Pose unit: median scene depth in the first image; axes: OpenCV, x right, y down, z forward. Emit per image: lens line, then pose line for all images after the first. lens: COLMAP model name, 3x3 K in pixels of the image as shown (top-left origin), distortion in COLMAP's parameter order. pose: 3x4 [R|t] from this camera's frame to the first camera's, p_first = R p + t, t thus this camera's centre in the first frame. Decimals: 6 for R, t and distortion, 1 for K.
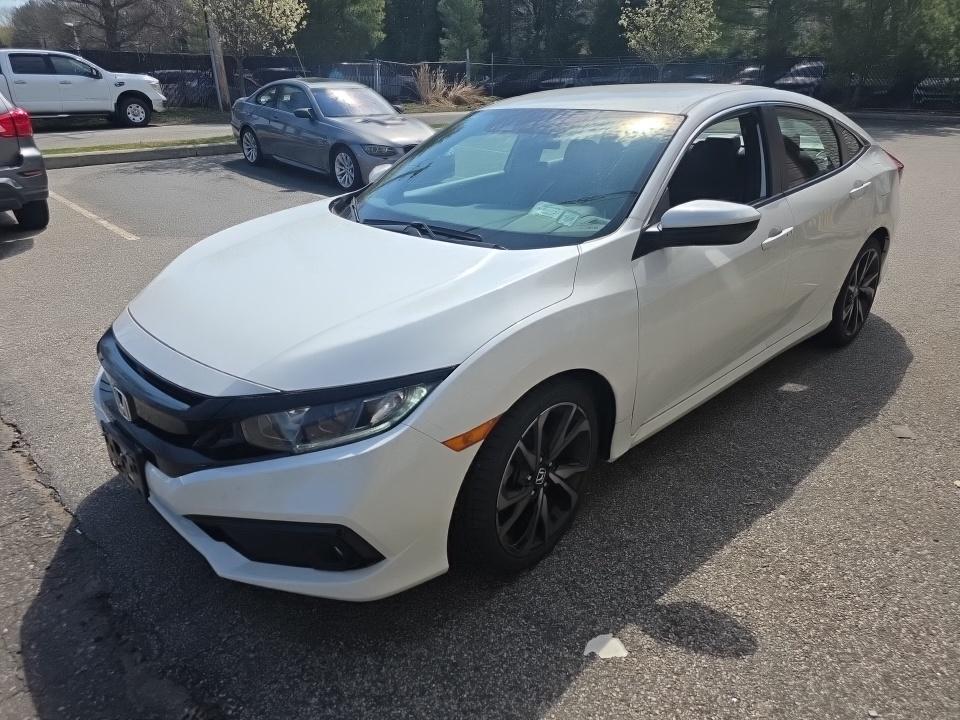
lens RADIAL K [[646.3, 0, 479.6], [0, 646.3, 365.1], [0, 0, 1]] dist [0.043535, -0.036791]
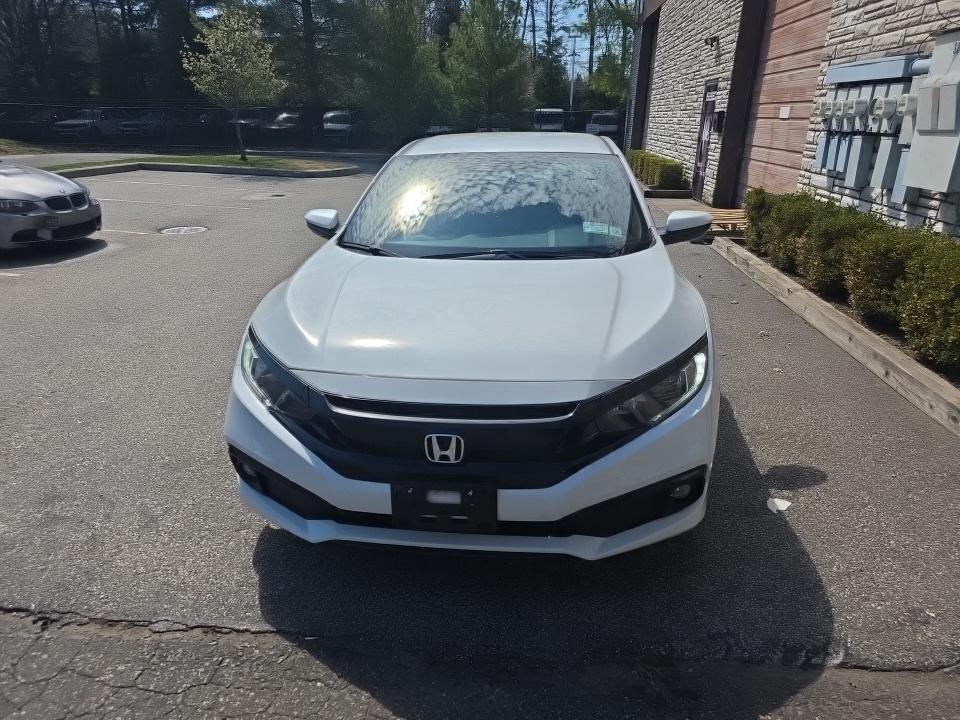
lens RADIAL K [[646.3, 0, 476.7], [0, 646.3, 355.6], [0, 0, 1]] dist [0.043535, -0.036791]
pose [[0.771933, -0.206703, 0.601160, -0.837573], [0.247915, 0.968670, 0.014726, -0.063619], [-0.585369, 0.137669, 0.798993, 0.122297]]
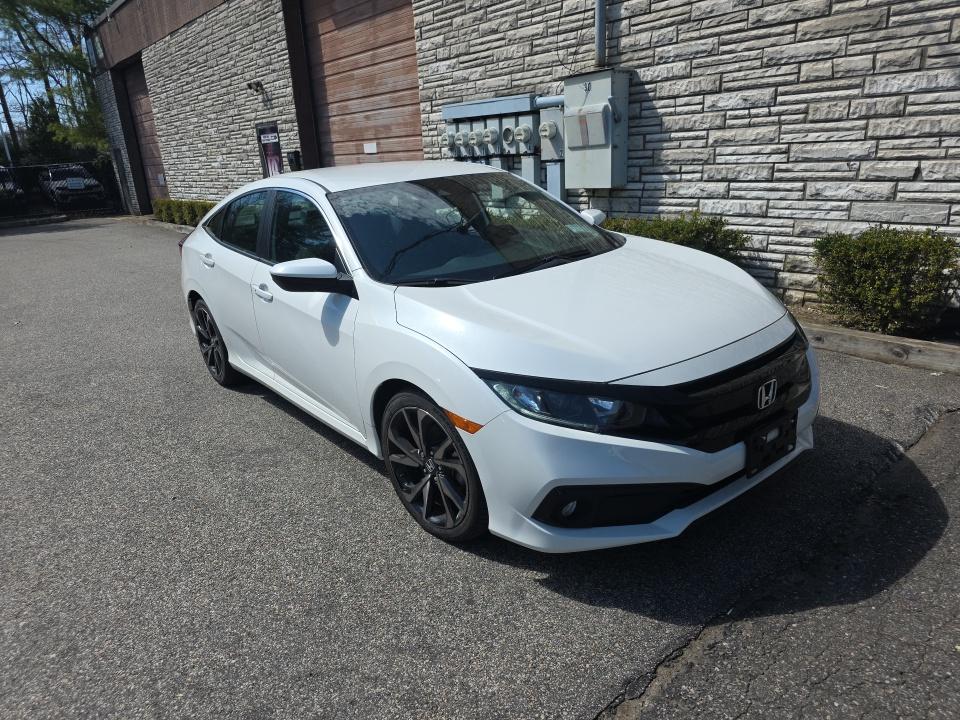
lens RADIAL K [[646.3, 0, 476.8], [0, 646.3, 362.9], [0, 0, 1]] dist [0.043535, -0.036791]
pose [[0.105480, -0.310268, 0.944779, -1.332114], [0.458995, 0.858010, 0.230528, -0.396705], [-0.882155, 0.409332, 0.232914, 0.912353]]
